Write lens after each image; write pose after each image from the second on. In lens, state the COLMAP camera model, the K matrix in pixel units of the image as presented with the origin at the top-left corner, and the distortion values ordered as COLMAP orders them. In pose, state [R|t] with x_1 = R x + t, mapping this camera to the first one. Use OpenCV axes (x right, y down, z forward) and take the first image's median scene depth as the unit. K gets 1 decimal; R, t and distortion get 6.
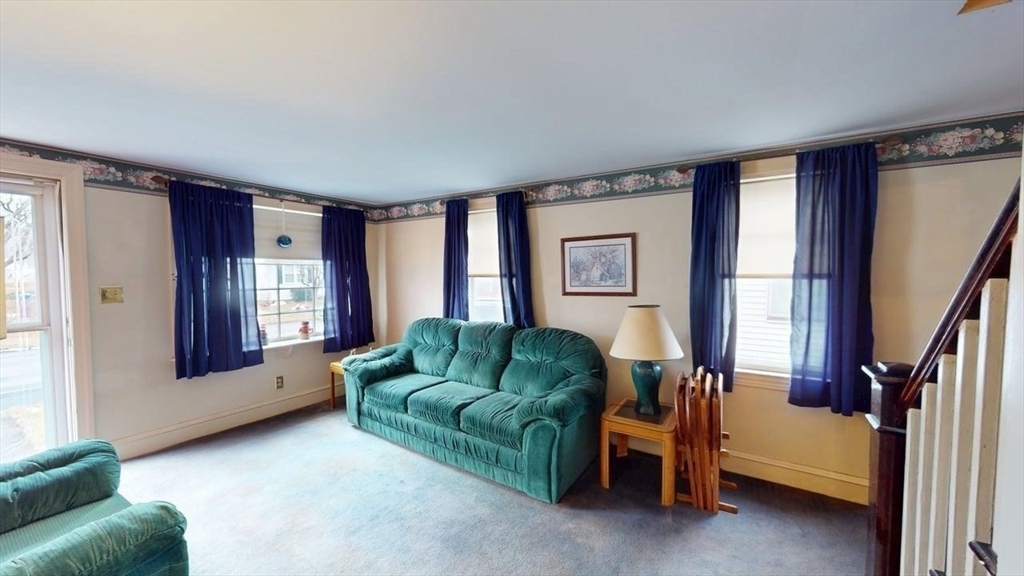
lens RADIAL K [[373.1, 0, 512.0], [0, 373.1, 288.0], [0, 0, 1]] dist [-0.000728, -0.000100]
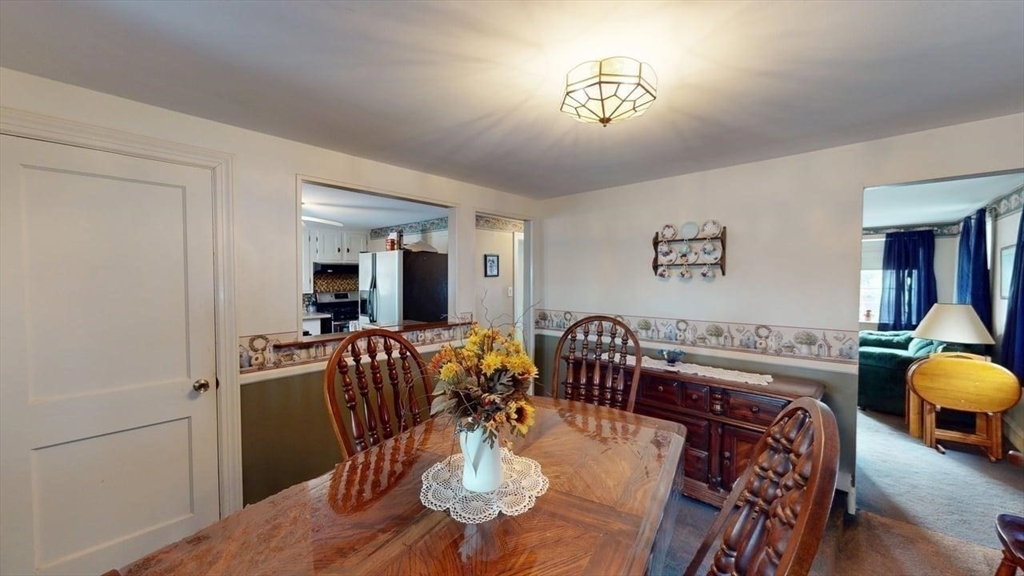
lens RADIAL K [[373.1, 0, 512.0], [0, 373.1, 288.0], [0, 0, 1]] dist [-0.000728, -0.000100]
pose [[-0.180770, 0.030433, -0.983054, 1.226785], [-0.048971, 0.998003, 0.039901, 0.010856], [0.982305, 0.055354, -0.178919, -0.184885]]
